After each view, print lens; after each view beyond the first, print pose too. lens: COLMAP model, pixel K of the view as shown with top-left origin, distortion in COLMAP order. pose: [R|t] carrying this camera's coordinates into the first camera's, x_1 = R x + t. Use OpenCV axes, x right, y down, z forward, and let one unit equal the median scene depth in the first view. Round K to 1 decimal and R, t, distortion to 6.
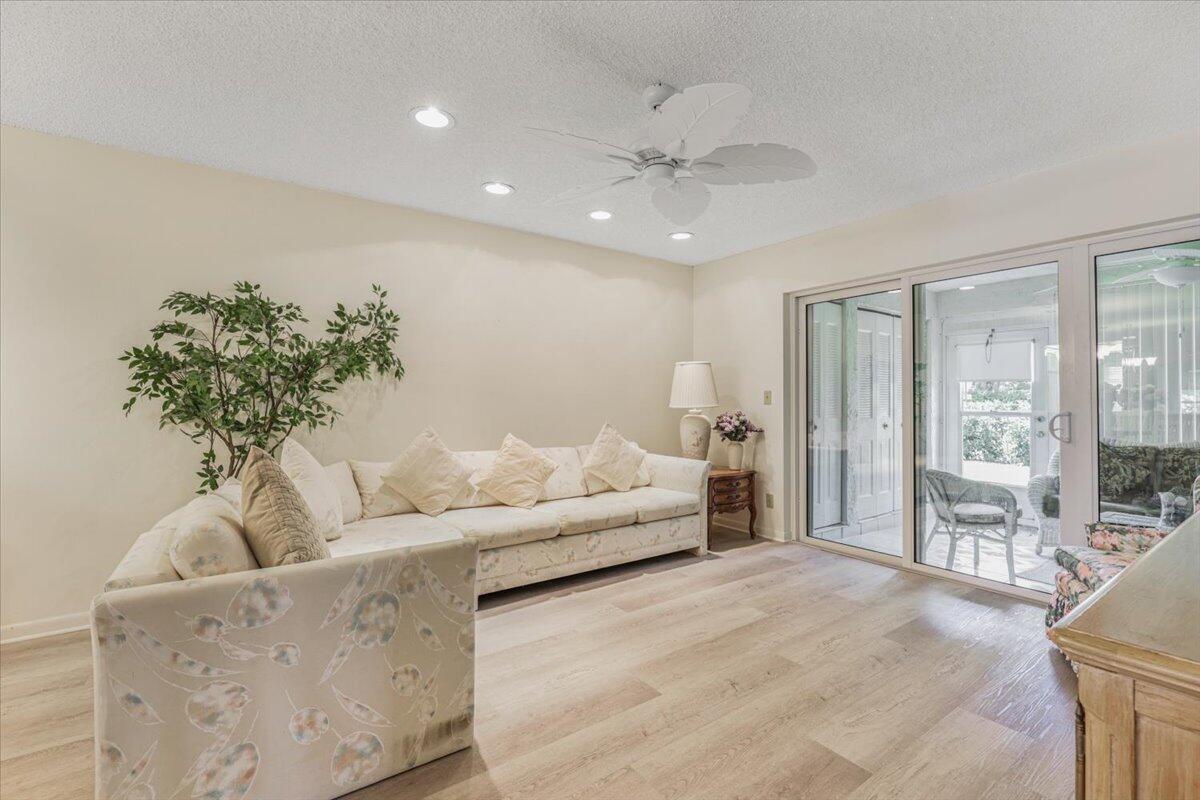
lens RADIAL K [[502.2, 0, 605.1], [0, 502.2, 394.9], [0, 0, 1]] dist [-0.004179, 0.000500]
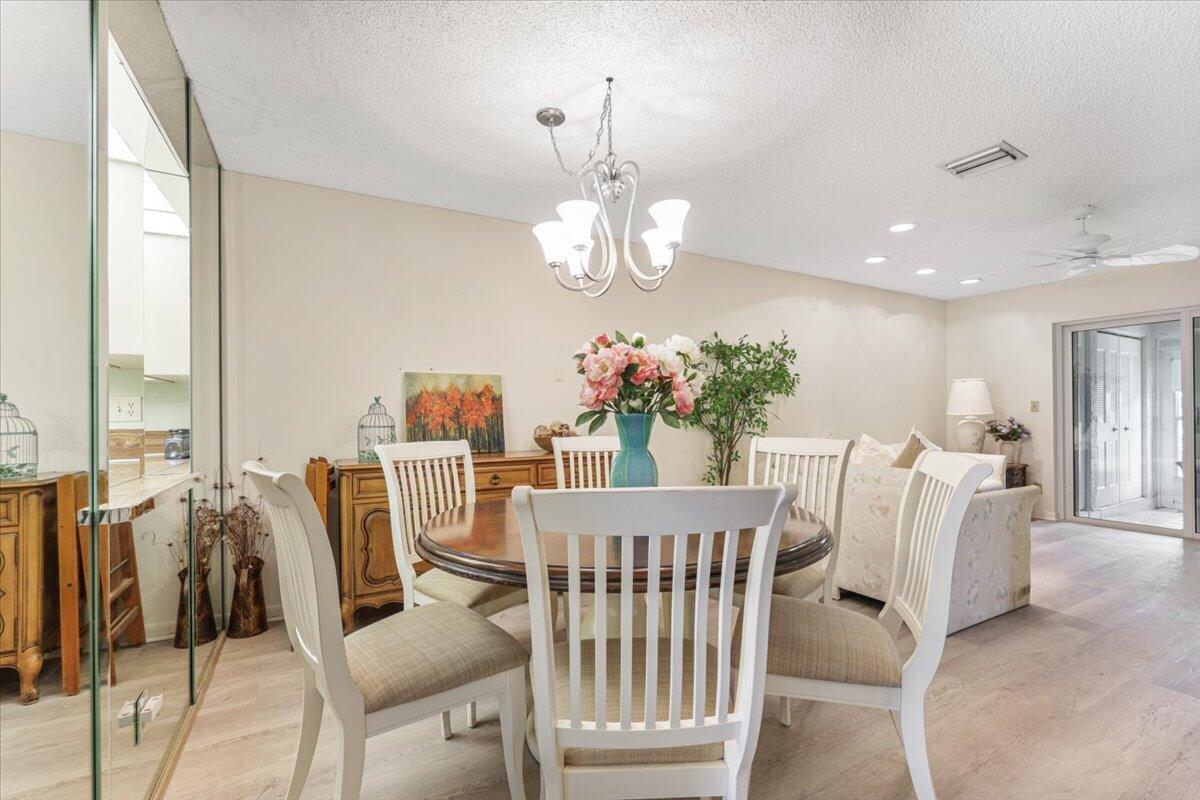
lens RADIAL K [[502.2, 0, 595.7], [0, 502.2, 407.8], [0, 0, 1]] dist [-0.004179, 0.000500]
pose [[0.993875, -0.007989, -0.110221, -0.648083], [0.008331, 0.999962, 0.002646, -0.003789], [0.110196, -0.003548, 0.993904, -0.376333]]
